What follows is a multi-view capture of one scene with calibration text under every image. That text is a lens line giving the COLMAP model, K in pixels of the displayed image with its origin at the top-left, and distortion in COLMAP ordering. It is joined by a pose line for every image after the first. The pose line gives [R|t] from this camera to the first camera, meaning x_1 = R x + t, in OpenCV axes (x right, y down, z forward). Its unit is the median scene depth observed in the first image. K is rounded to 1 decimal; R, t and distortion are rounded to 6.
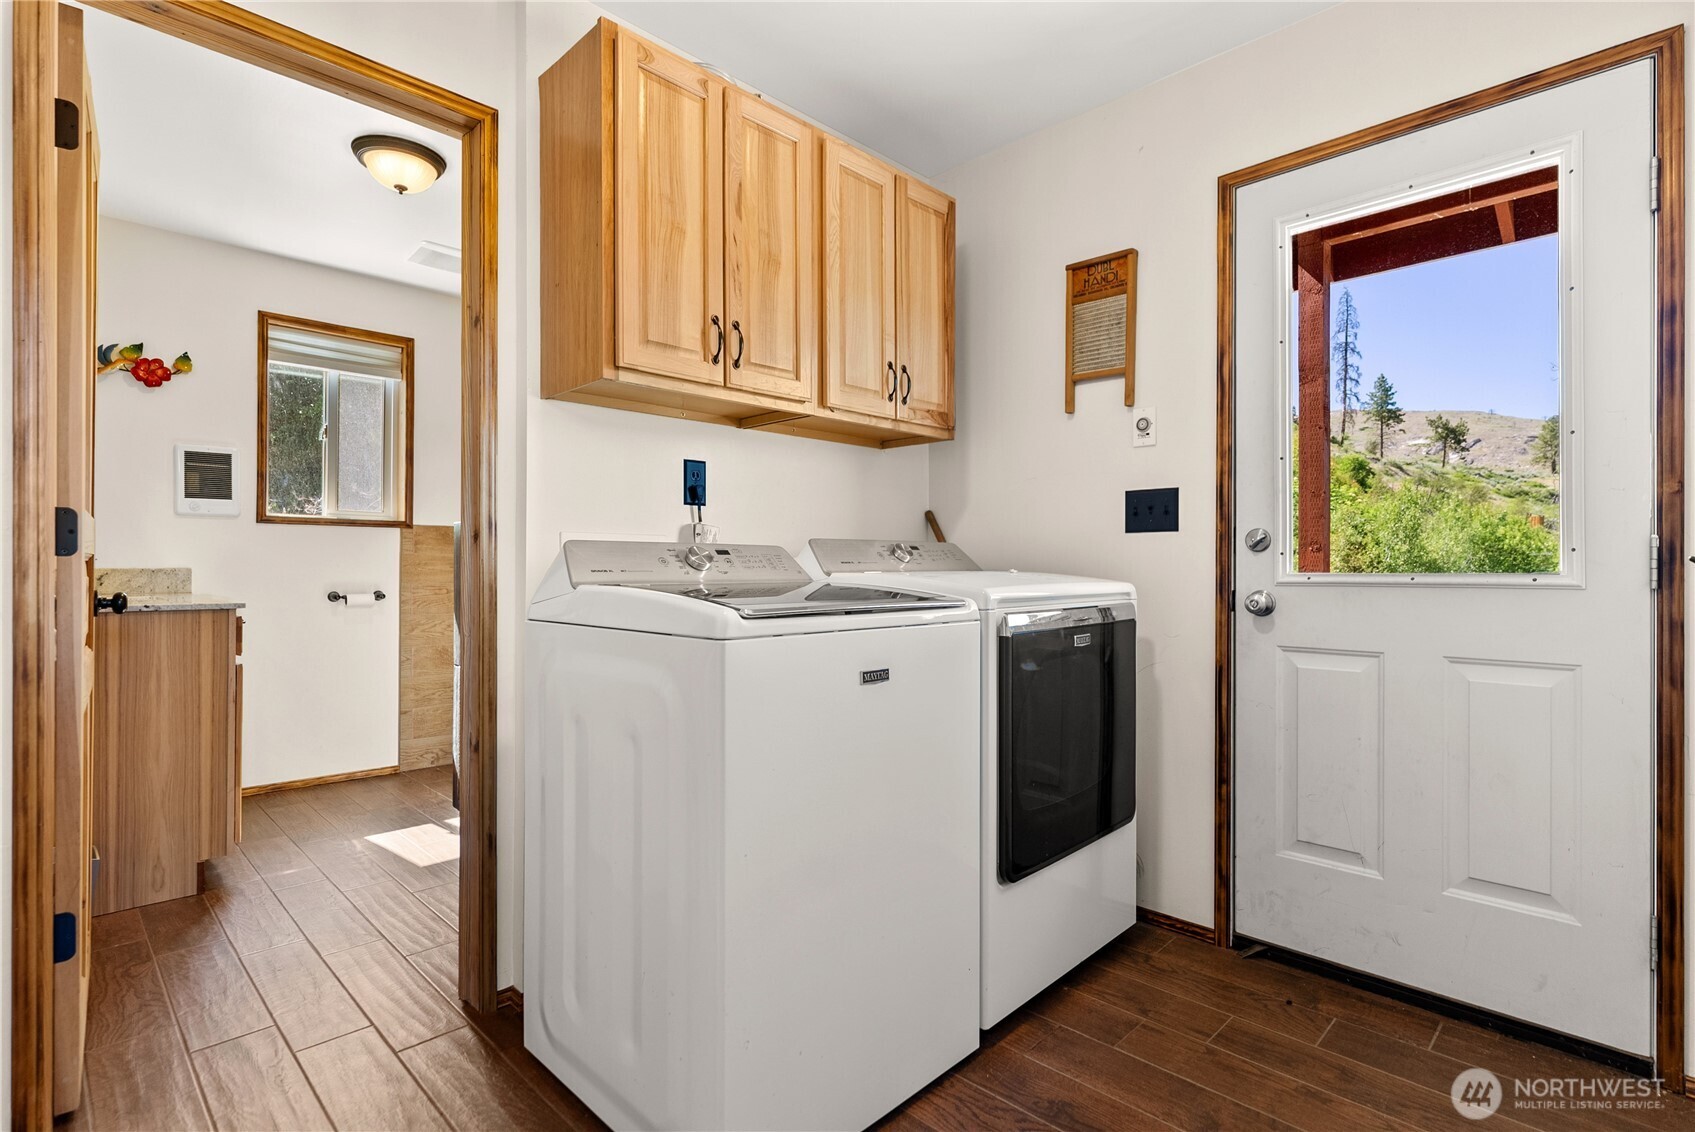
lens RADIAL K [[812.0, 0, 844.8], [0, 812.0, 567.0], [0, 0, 1]] dist [0.001929, -0.000991]
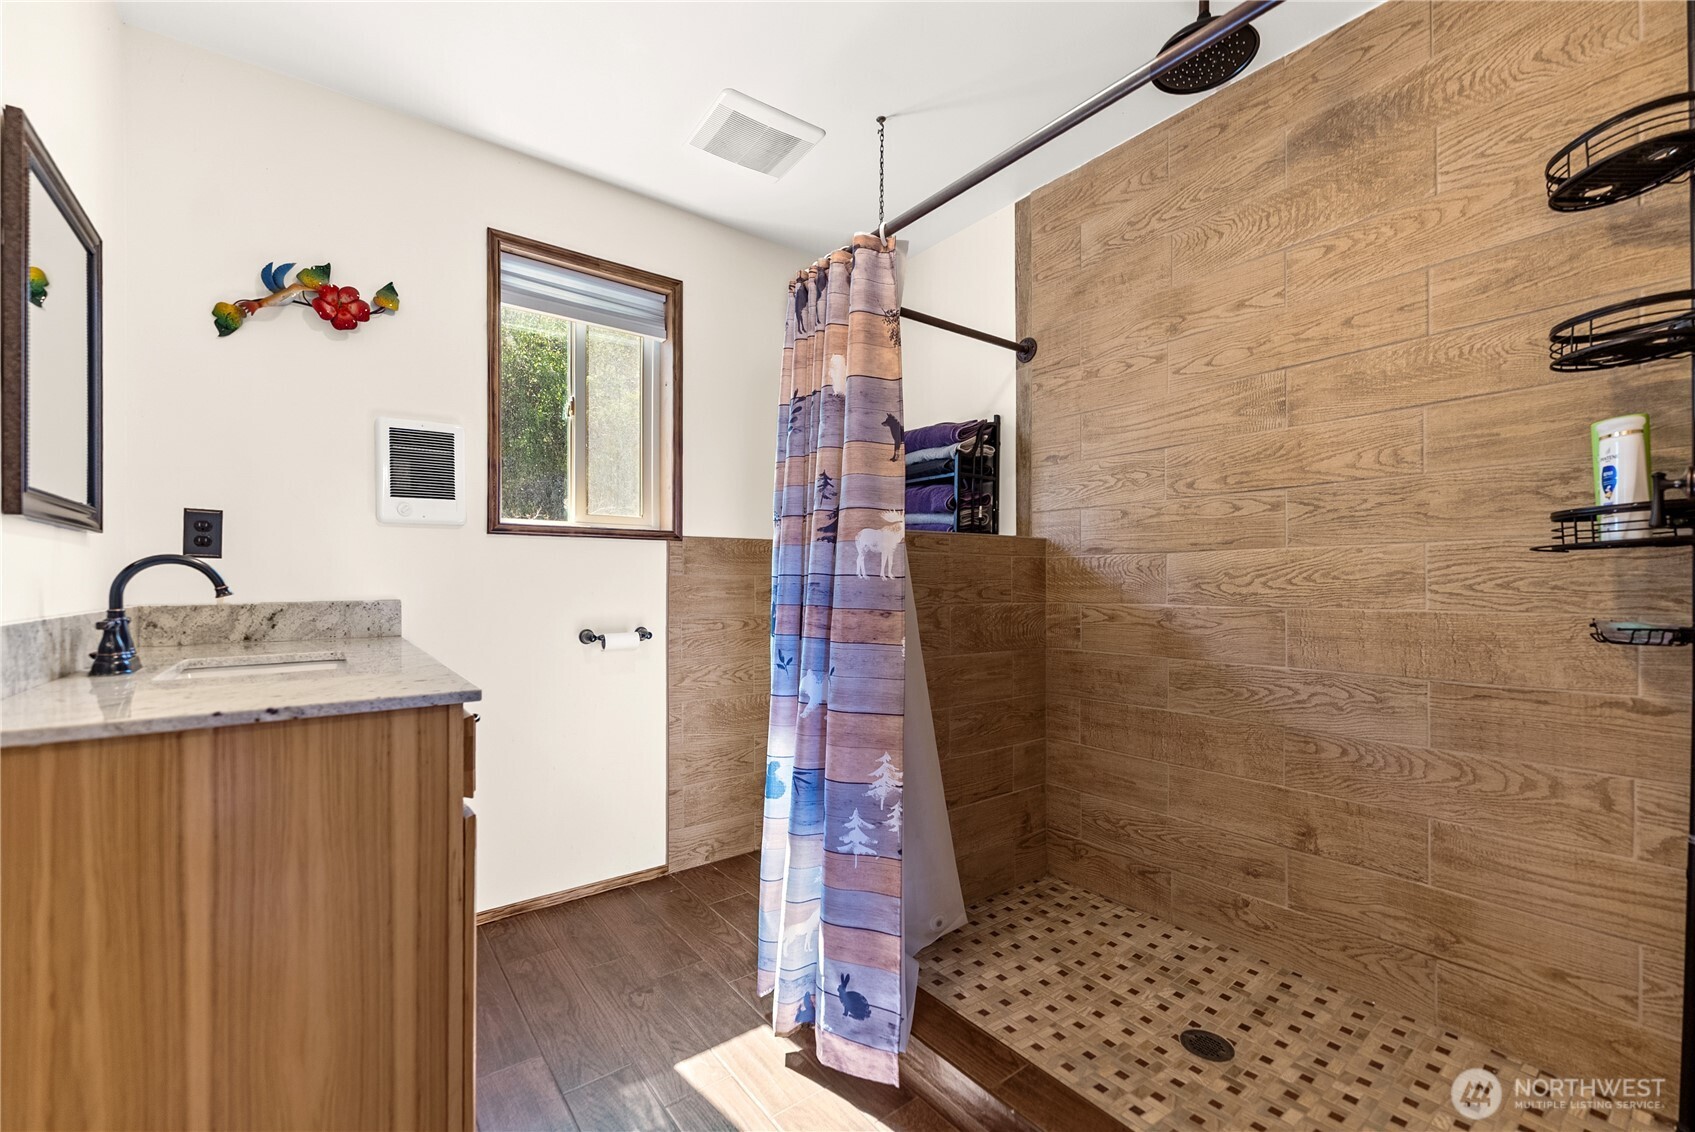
lens RADIAL K [[694.6, 0, 849.9], [0, 694.6, 582.5], [0, 0, 1]] dist [0.002557, 0.000403]
pose [[0.991396, -0.004327, -0.130824, -0.353799], [0.004899, 0.999980, 0.004049, -0.013834], [0.130804, -0.004655, 0.991397, 0.470470]]
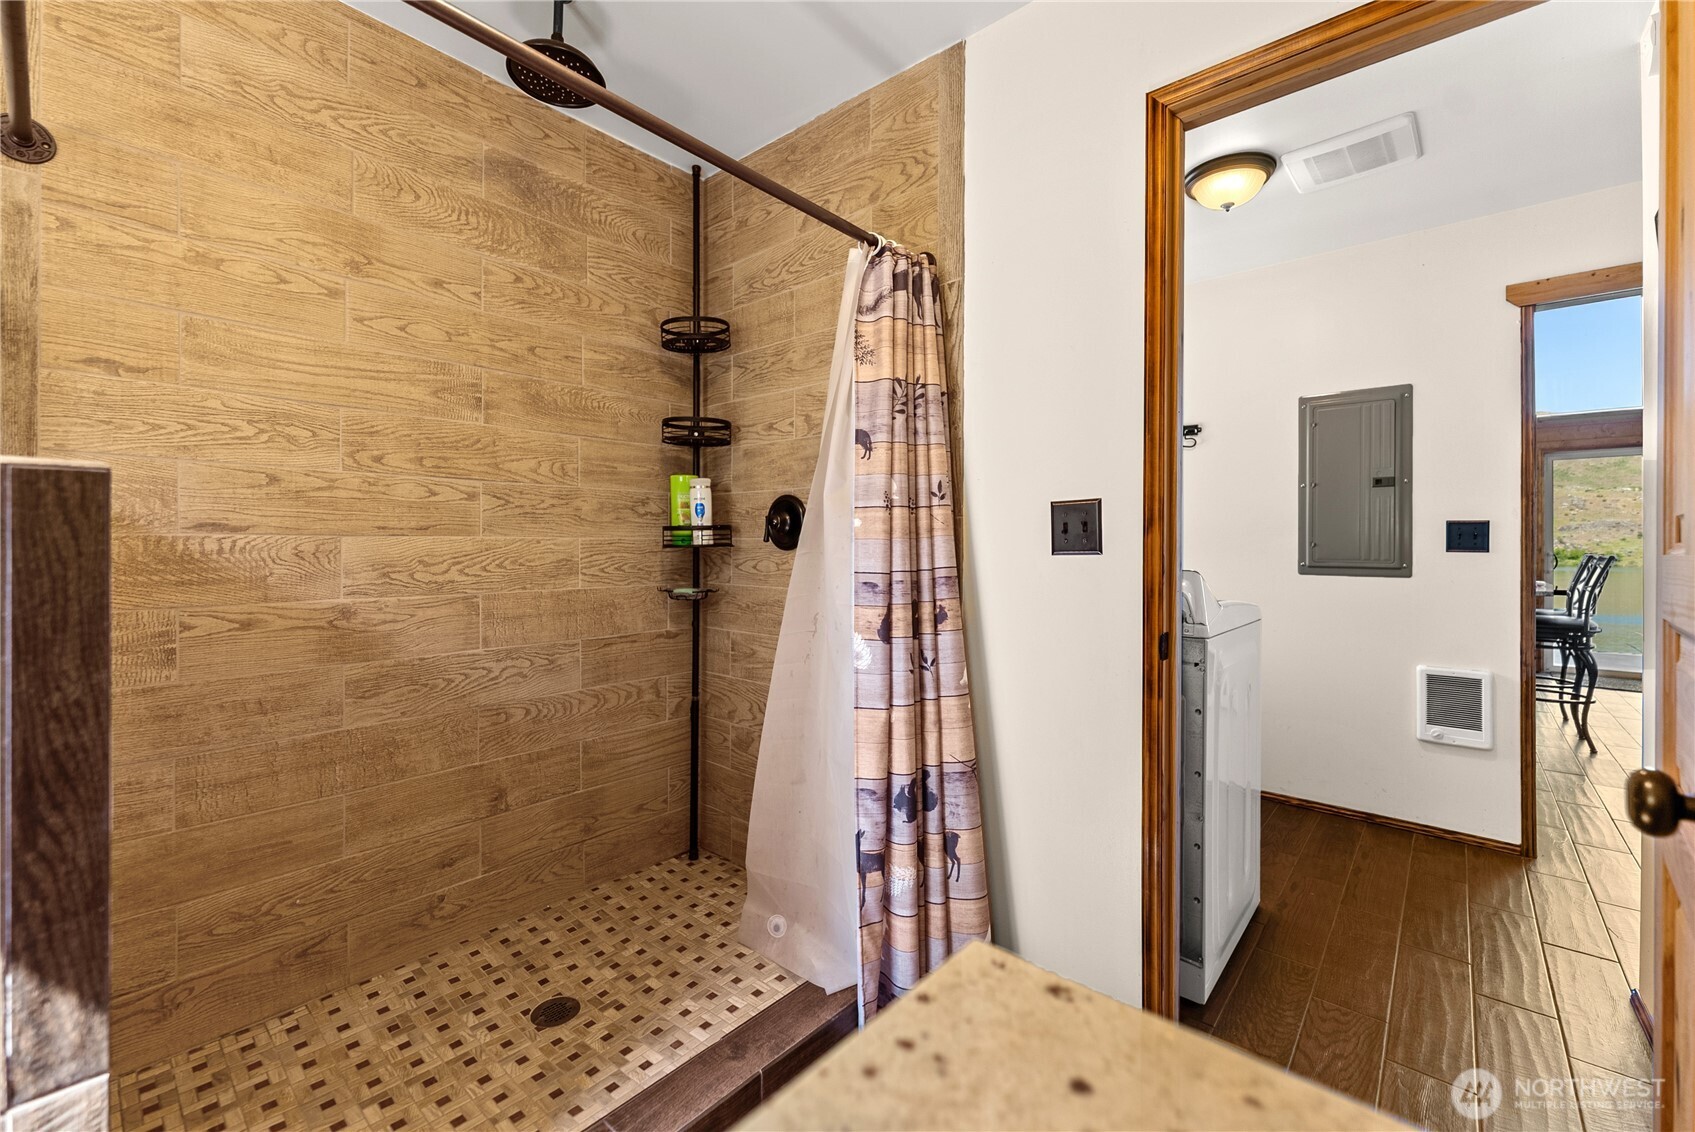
lens RADIAL K [[694.6, 0, 843.5], [0, 694.6, 541.9], [0, 0, 1]] dist [0.002557, 0.000403]
pose [[-0.057938, -0.000276, 0.998320, -0.714199], [-0.011250, 0.999937, -0.000377, -0.038234], [-0.998257, -0.011253, -0.057938, 0.820987]]
